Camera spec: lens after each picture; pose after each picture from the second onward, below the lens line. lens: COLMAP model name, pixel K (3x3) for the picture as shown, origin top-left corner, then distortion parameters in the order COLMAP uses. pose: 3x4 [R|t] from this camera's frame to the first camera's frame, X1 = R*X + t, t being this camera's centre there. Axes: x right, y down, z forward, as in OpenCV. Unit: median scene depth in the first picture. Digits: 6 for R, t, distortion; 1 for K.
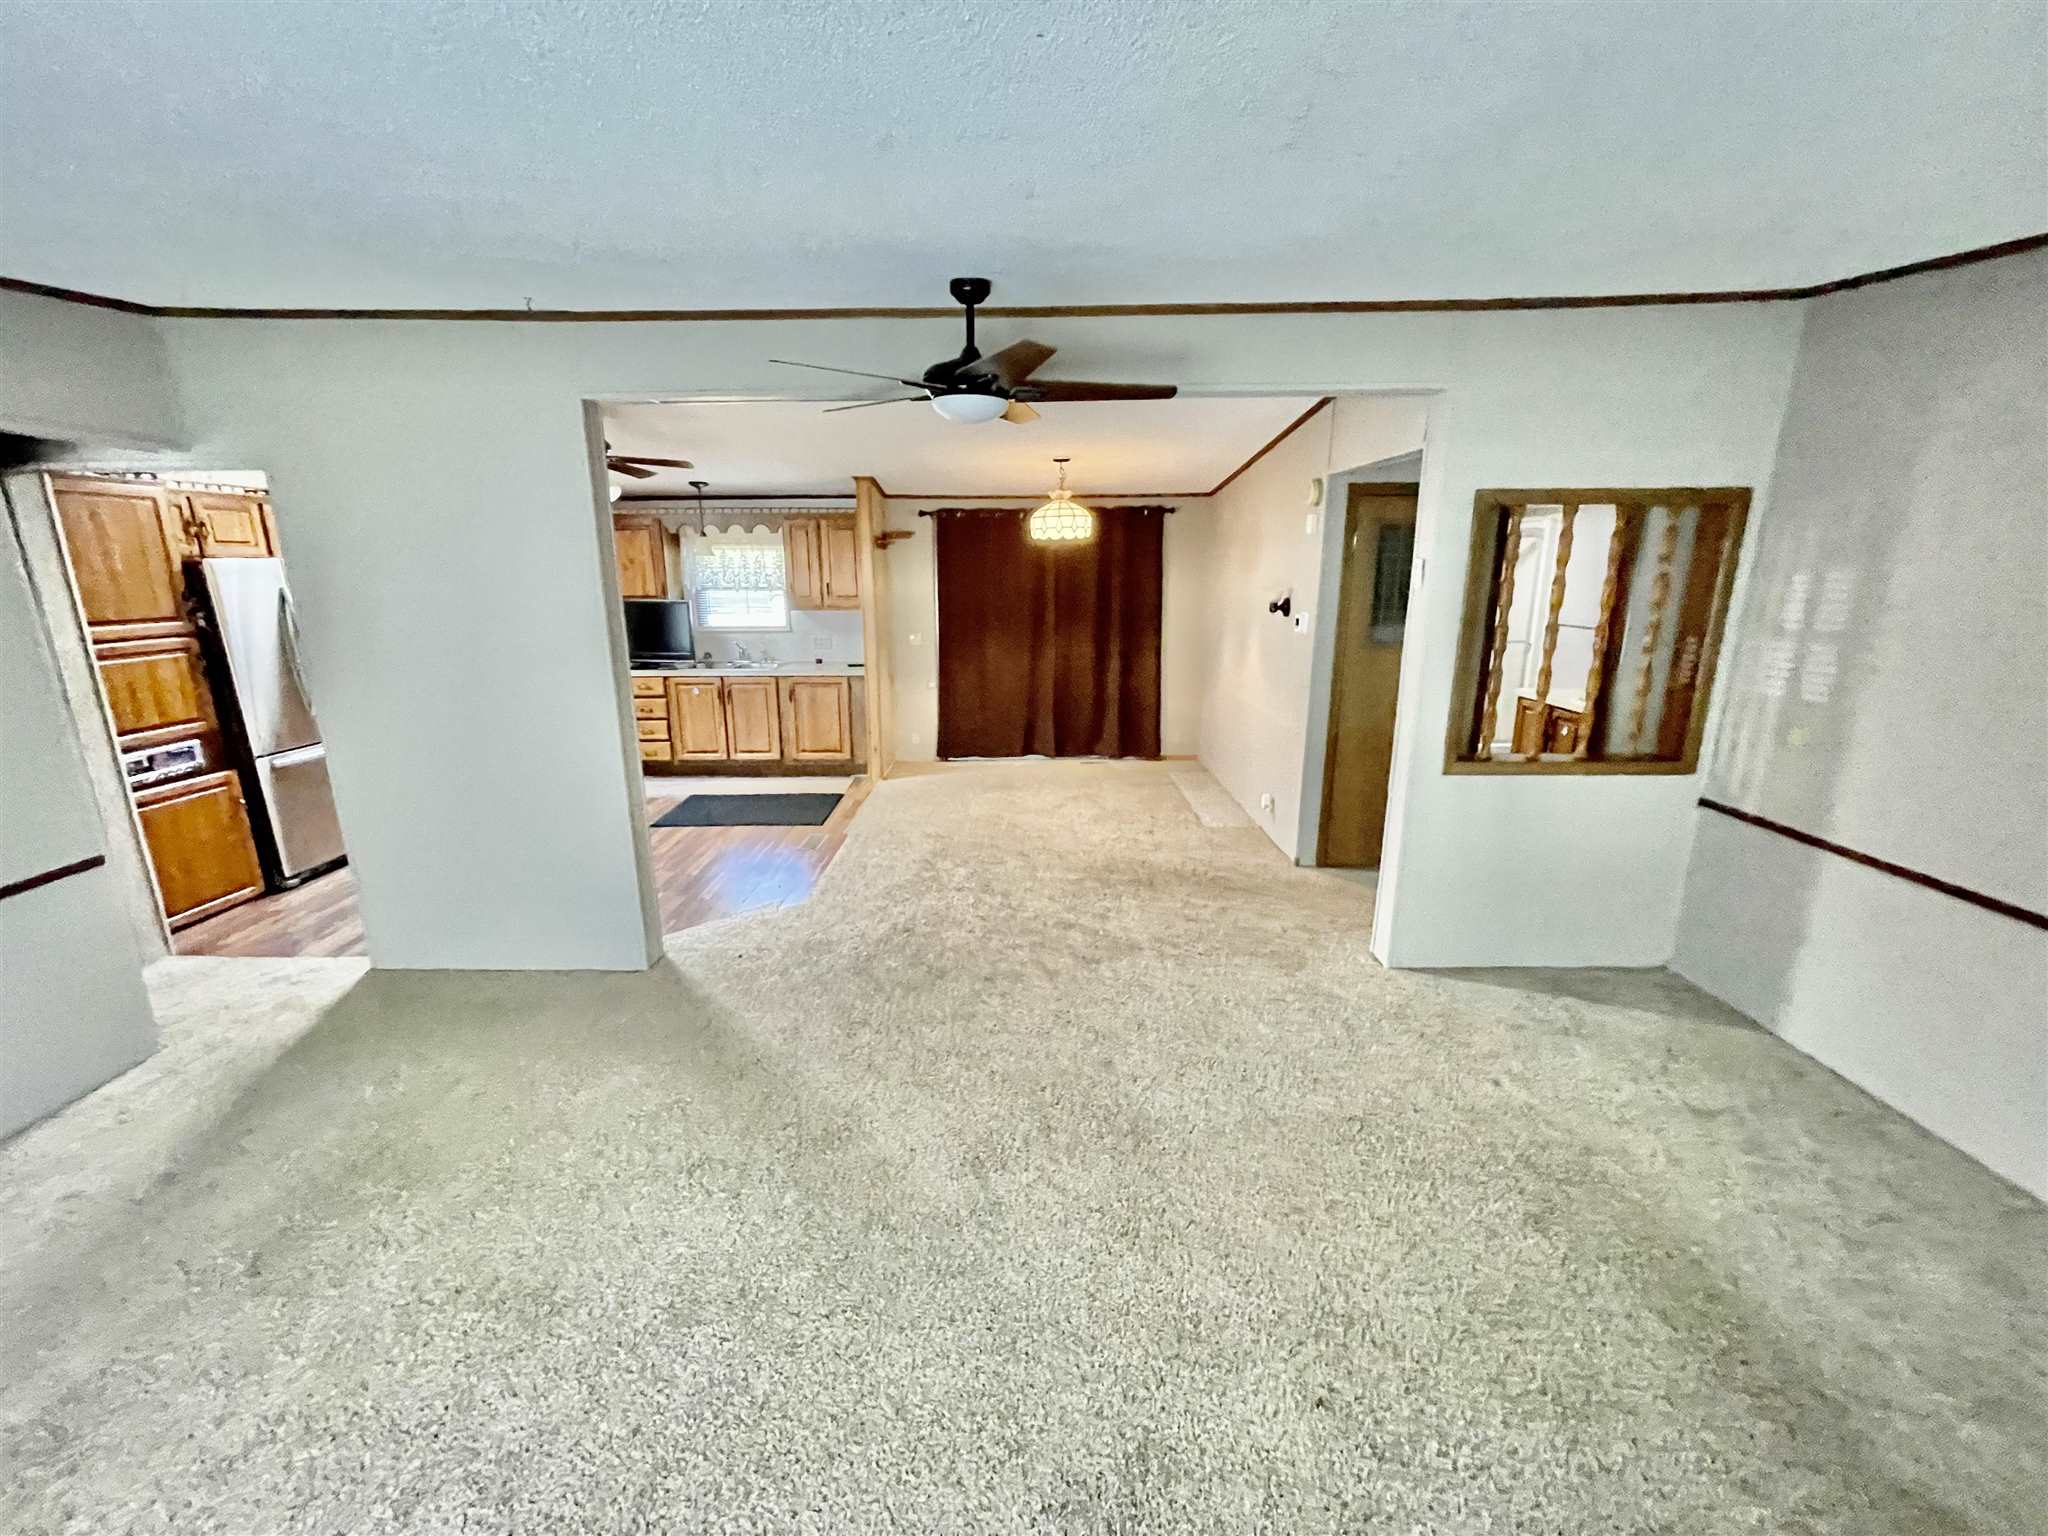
lens RADIAL K [[826.9, 0, 1011.8], [0, 826.9, 774.2], [0, 0, 1]] dist [0.002043, -0.000928]
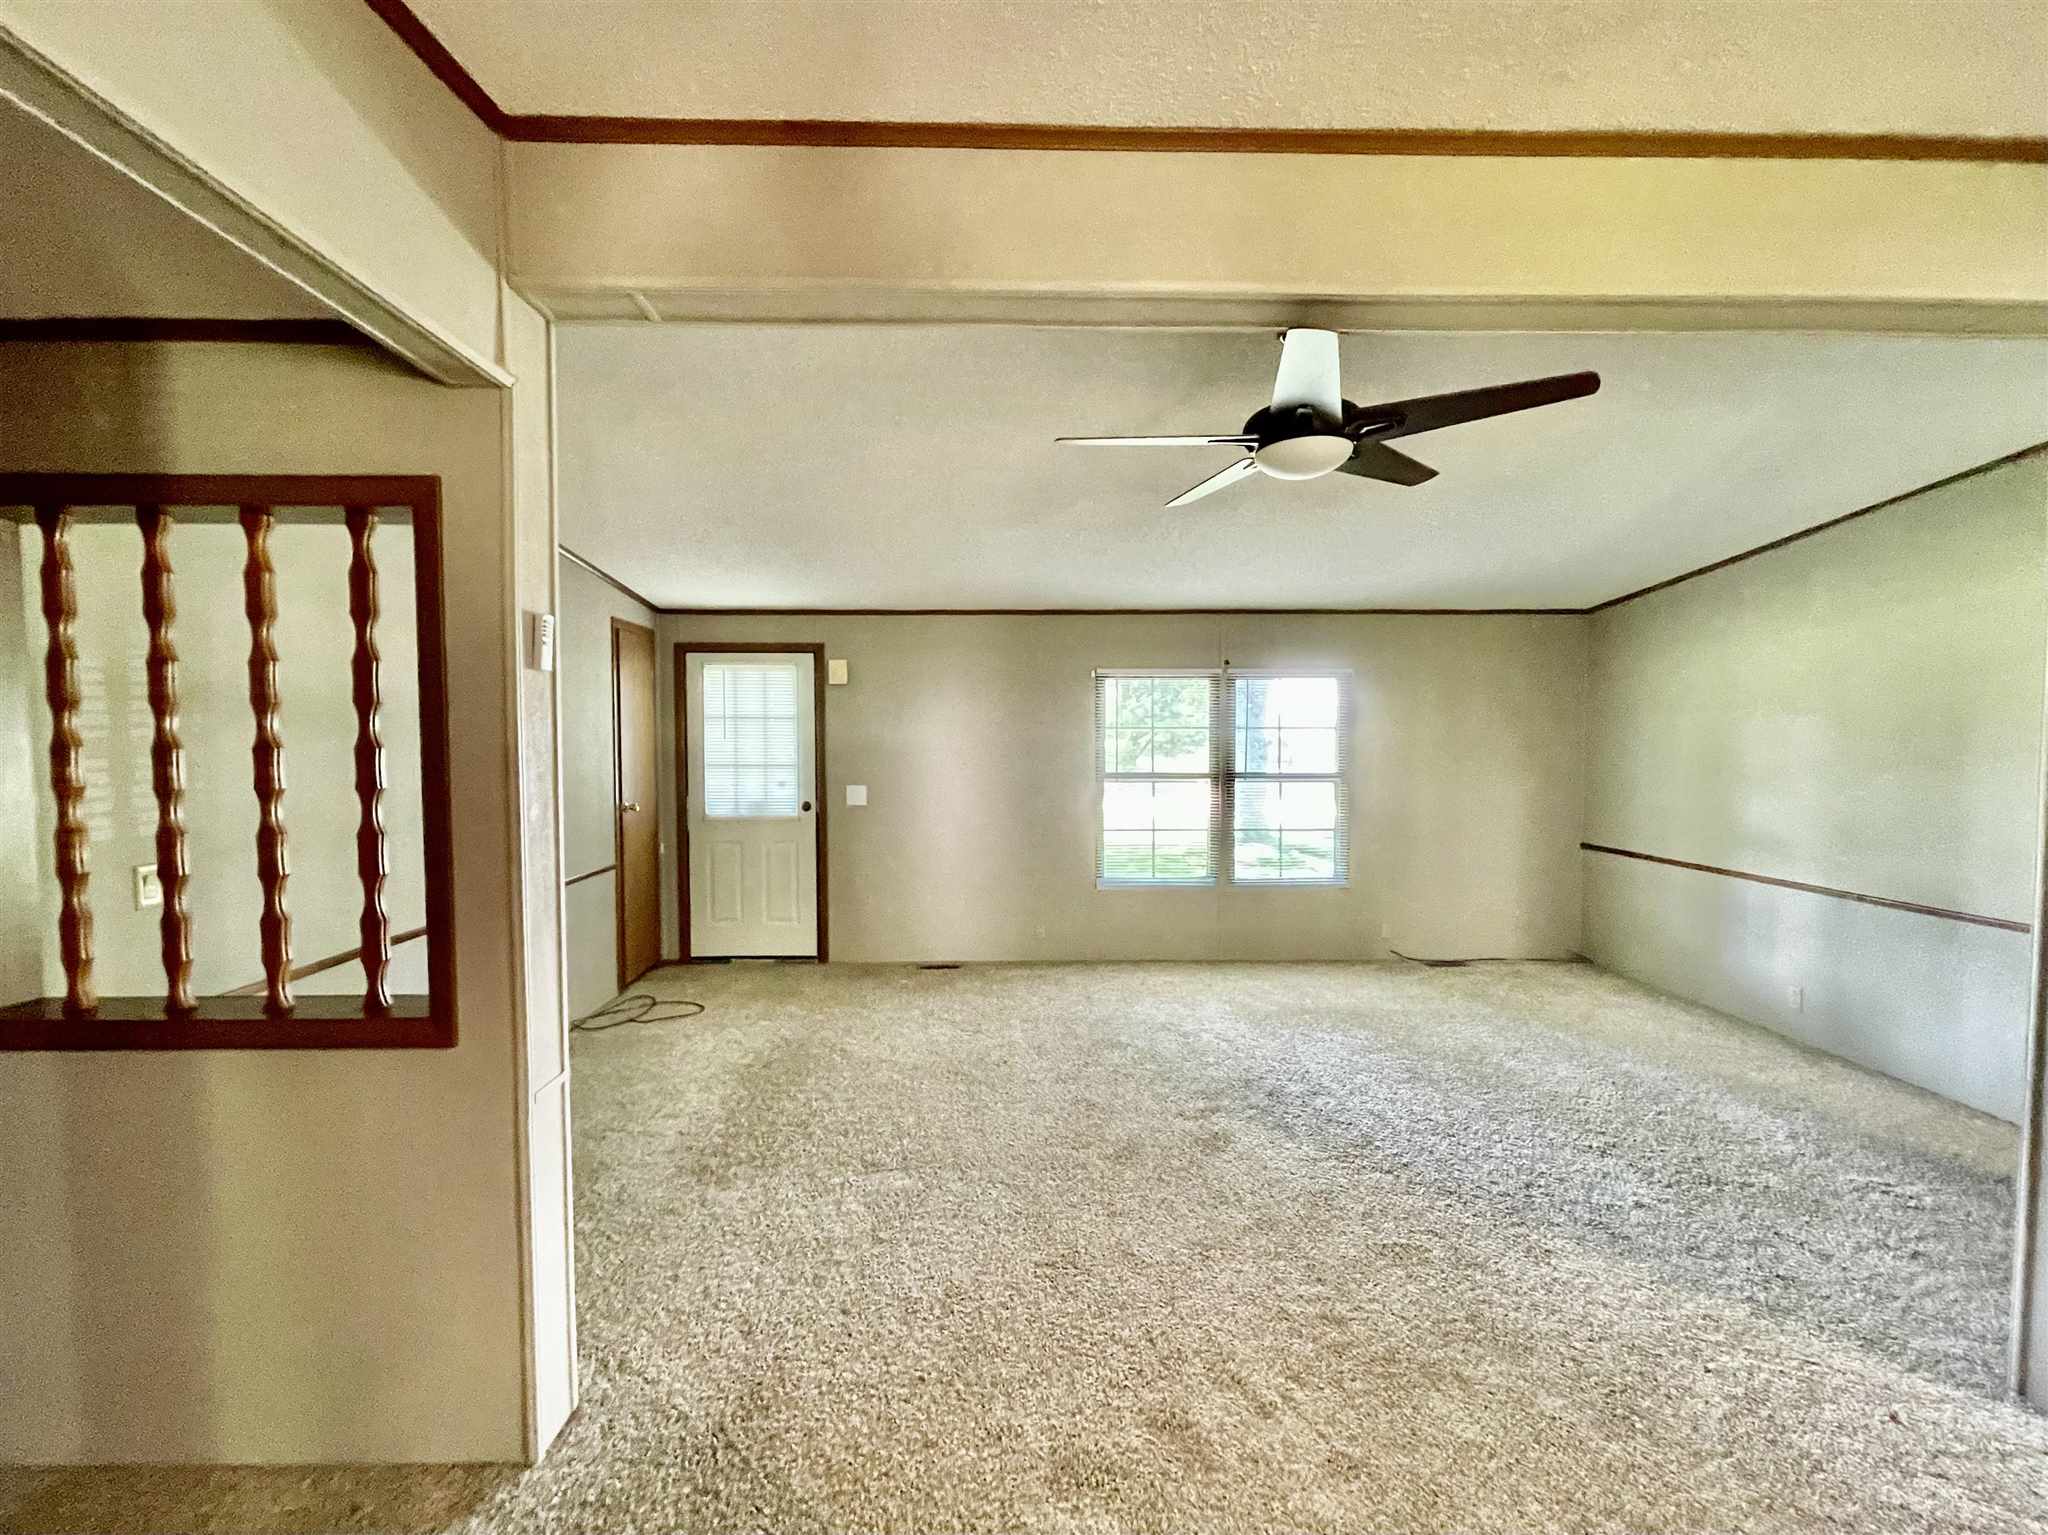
lens RADIAL K [[870.5, 0, 1015.4], [0, 870.5, 768.1], [0, 0, 1]] dist [0.004994, 0.000032]
pose [[-0.999515, 0.009063, -0.029800, 0.152371], [0.000094, 0.957604, 0.288088, -0.226029], [0.031147, 0.287946, -0.957140, 1.089262]]
